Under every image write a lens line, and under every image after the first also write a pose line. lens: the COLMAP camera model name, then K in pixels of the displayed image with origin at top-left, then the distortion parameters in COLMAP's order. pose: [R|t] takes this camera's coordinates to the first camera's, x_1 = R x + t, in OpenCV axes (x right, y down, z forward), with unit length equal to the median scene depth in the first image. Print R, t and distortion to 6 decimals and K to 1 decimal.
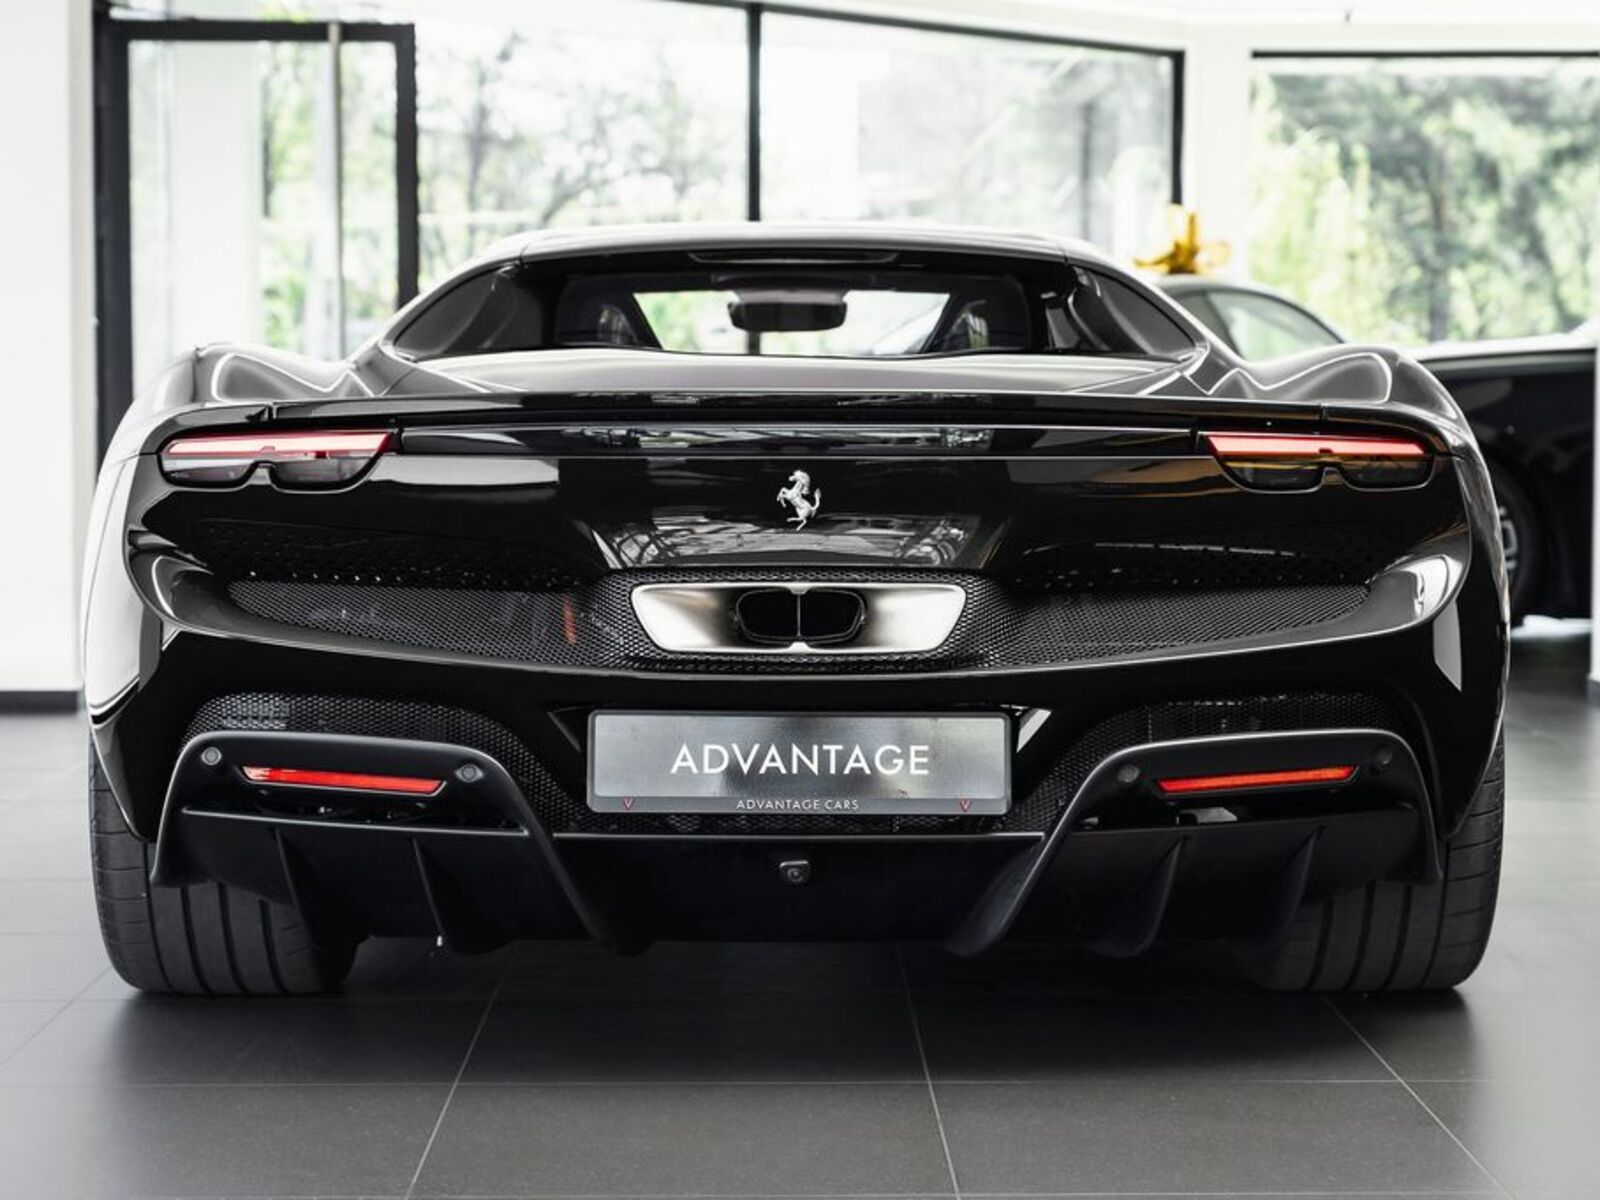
lens RADIAL K [[3269.8, 0, 800.1], [0, 3269.8, 599.5], [0, 0, 1]] dist [0.039416, 0.000000]
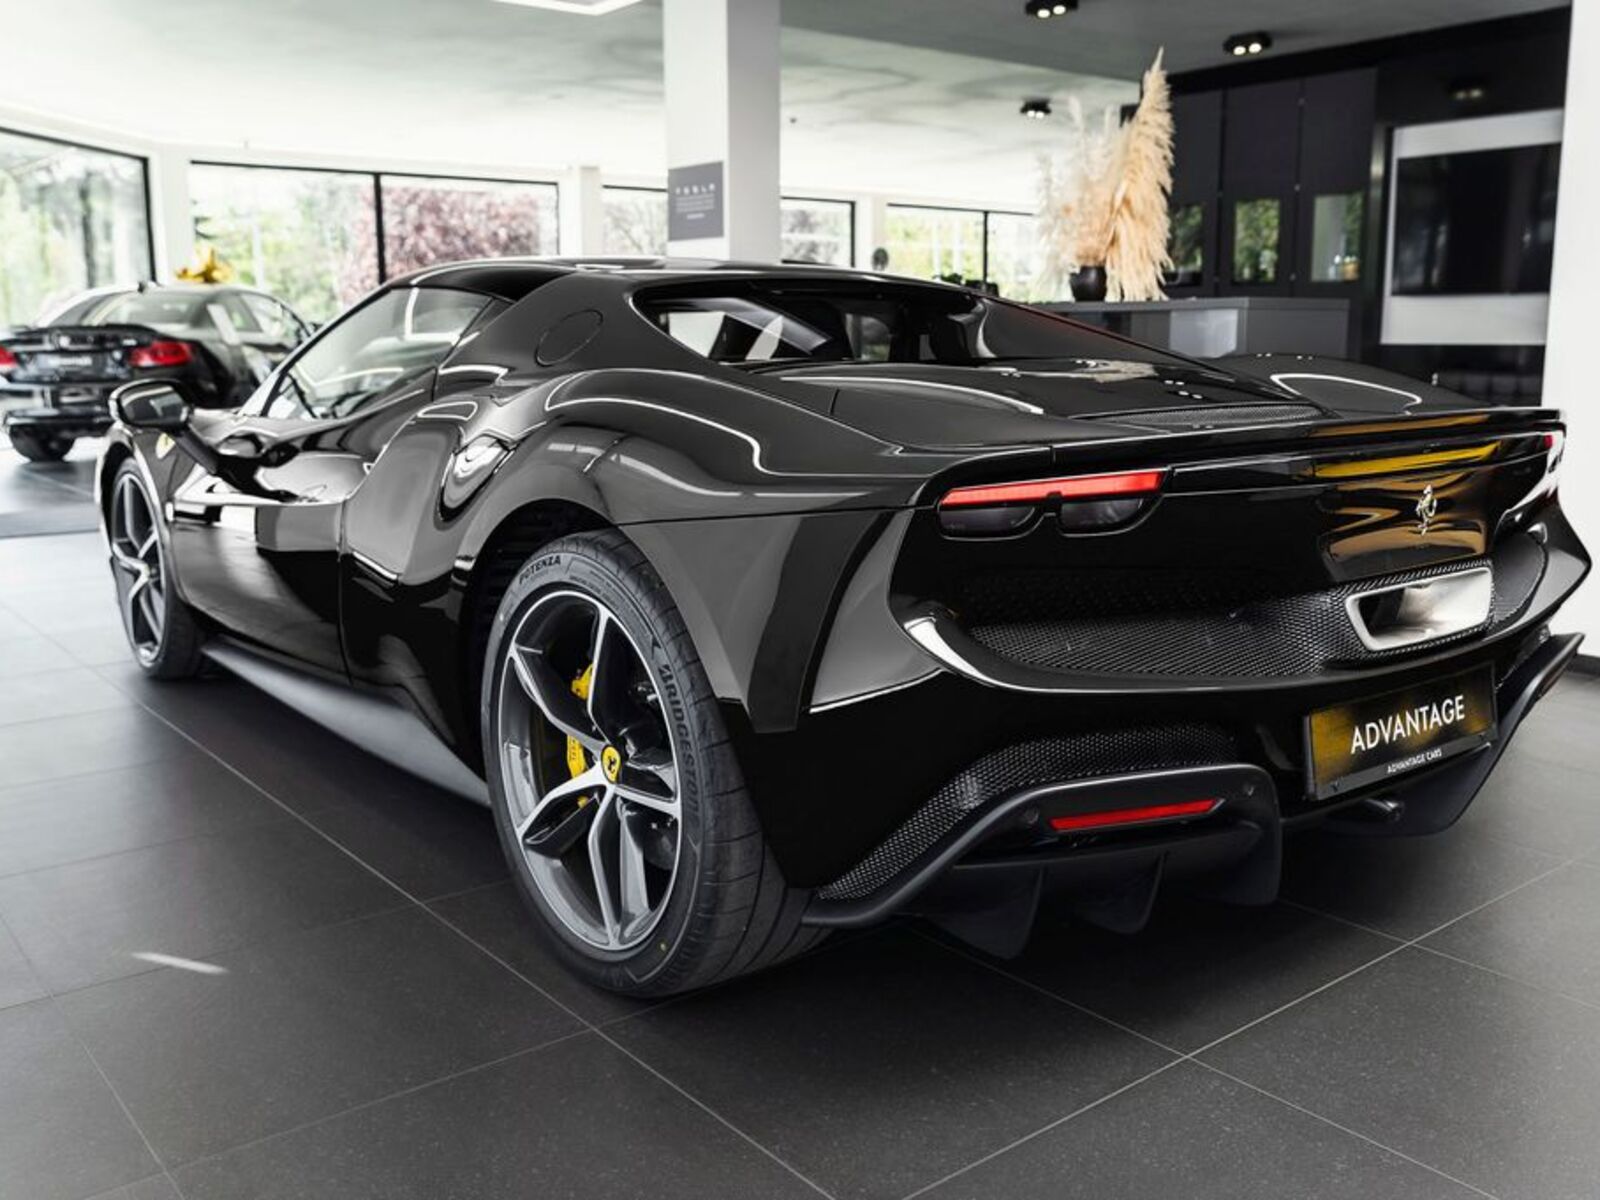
lens RADIAL K [[1446.4, 0, 797.1], [0, 1446.4, 599.6], [0, 0, 1]] dist [-0.004664, -0.001117]
pose [[0.811094, -0.112133, 0.574067, -0.482701], [0.044289, 0.990408, 0.130882, -0.075703], [-0.583237, -0.080733, 0.808280, 0.704227]]
